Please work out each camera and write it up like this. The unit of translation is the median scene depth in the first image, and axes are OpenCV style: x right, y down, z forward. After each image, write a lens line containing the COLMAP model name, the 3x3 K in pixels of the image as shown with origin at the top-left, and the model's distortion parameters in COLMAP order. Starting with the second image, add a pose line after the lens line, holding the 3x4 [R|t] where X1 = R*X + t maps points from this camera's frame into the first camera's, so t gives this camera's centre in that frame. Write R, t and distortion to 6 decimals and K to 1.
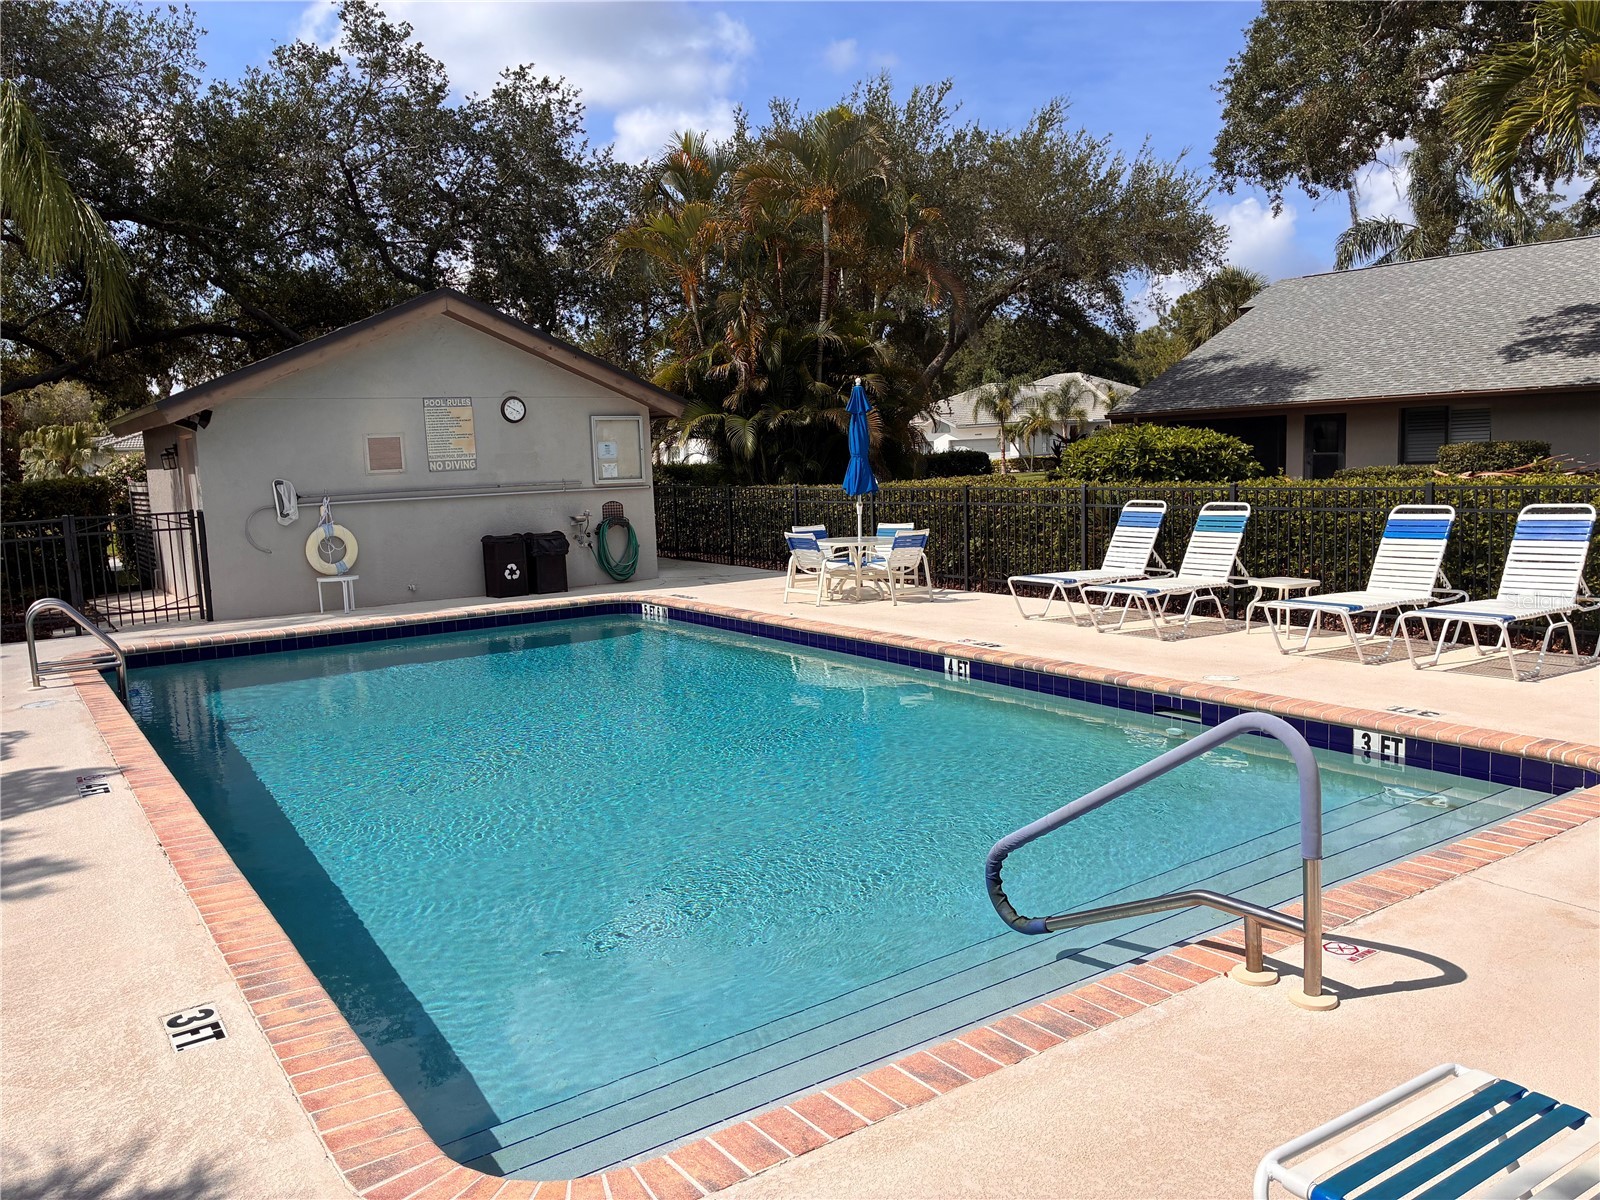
lens RADIAL K [[1211.5, 0, 800.2], [0, 1211.5, 601.4], [0, 0, 1]] dist [0.046925, -0.066037]
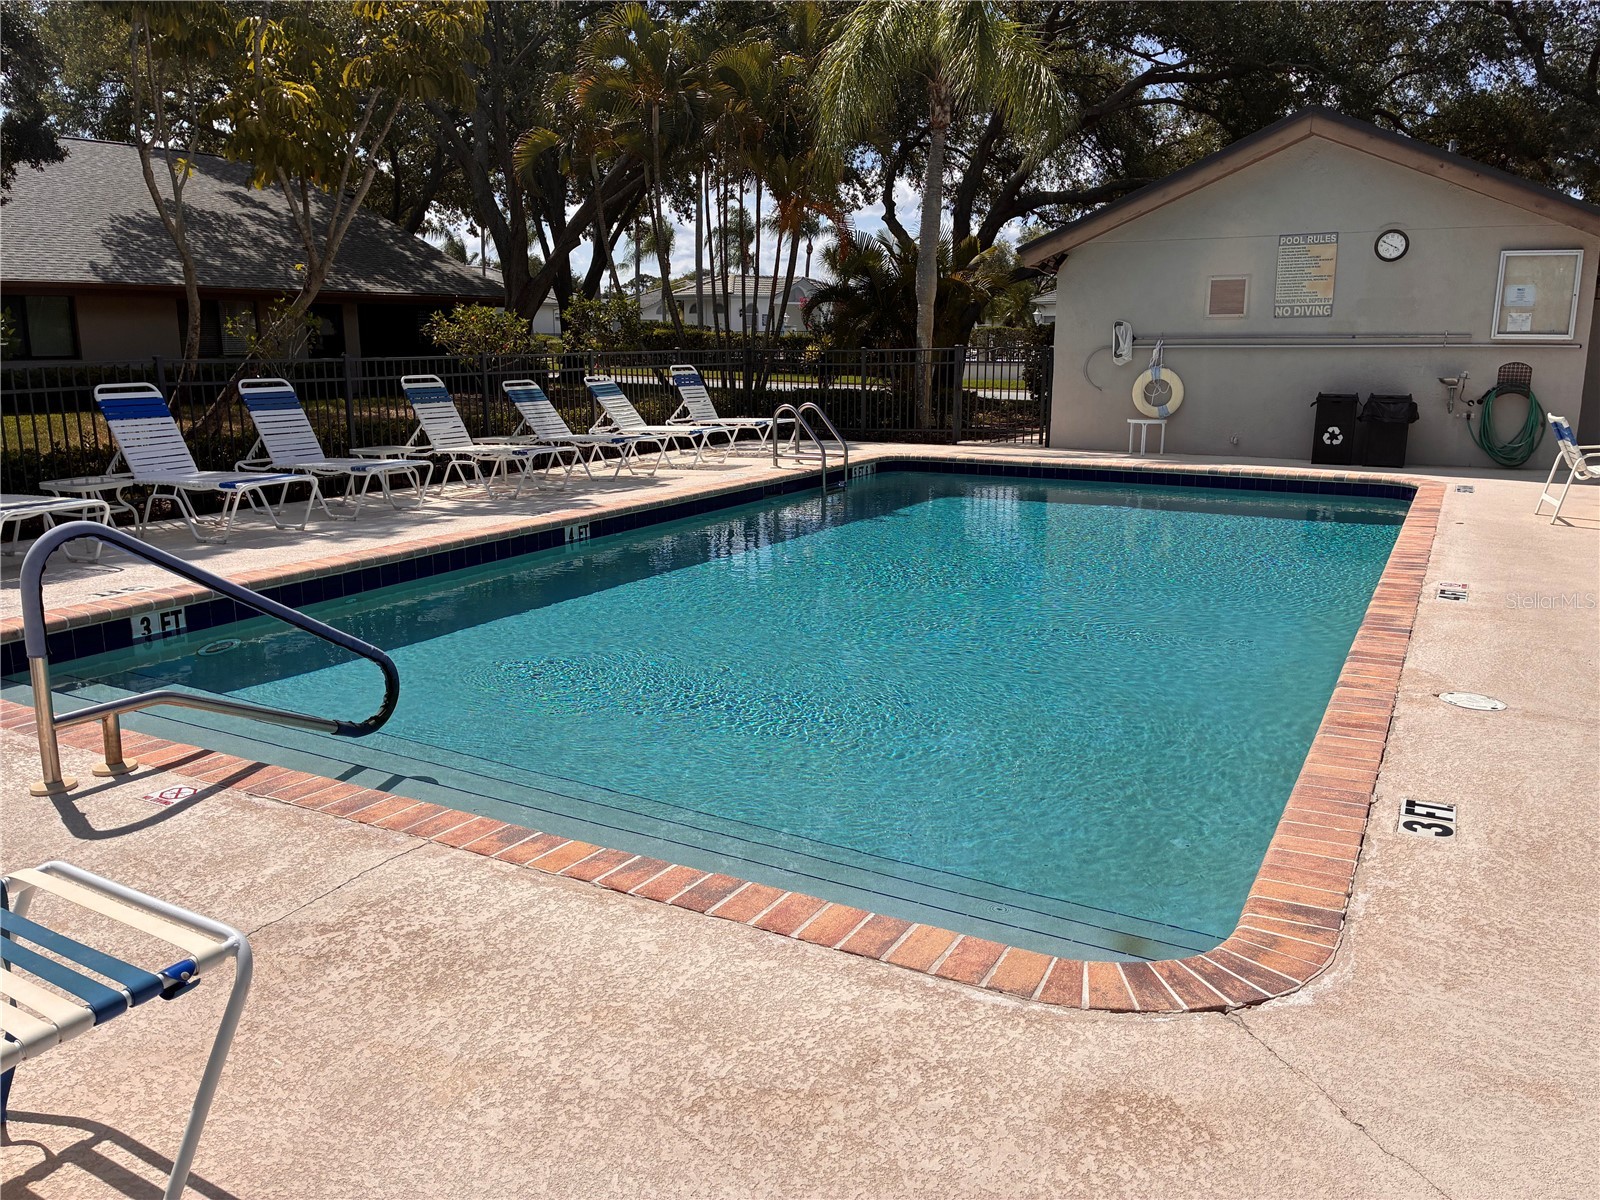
lens RADIAL K [[1211.5, 0, 802.4], [0, 1211.5, 600.2], [0, 0, 1]] dist [0.046925, -0.066037]
pose [[0.454591, 0.225135, -0.861778, 0.386139], [-0.122608, 0.974135, 0.189812, -0.029676], [0.882221, 0.019374, 0.470436, 0.255462]]
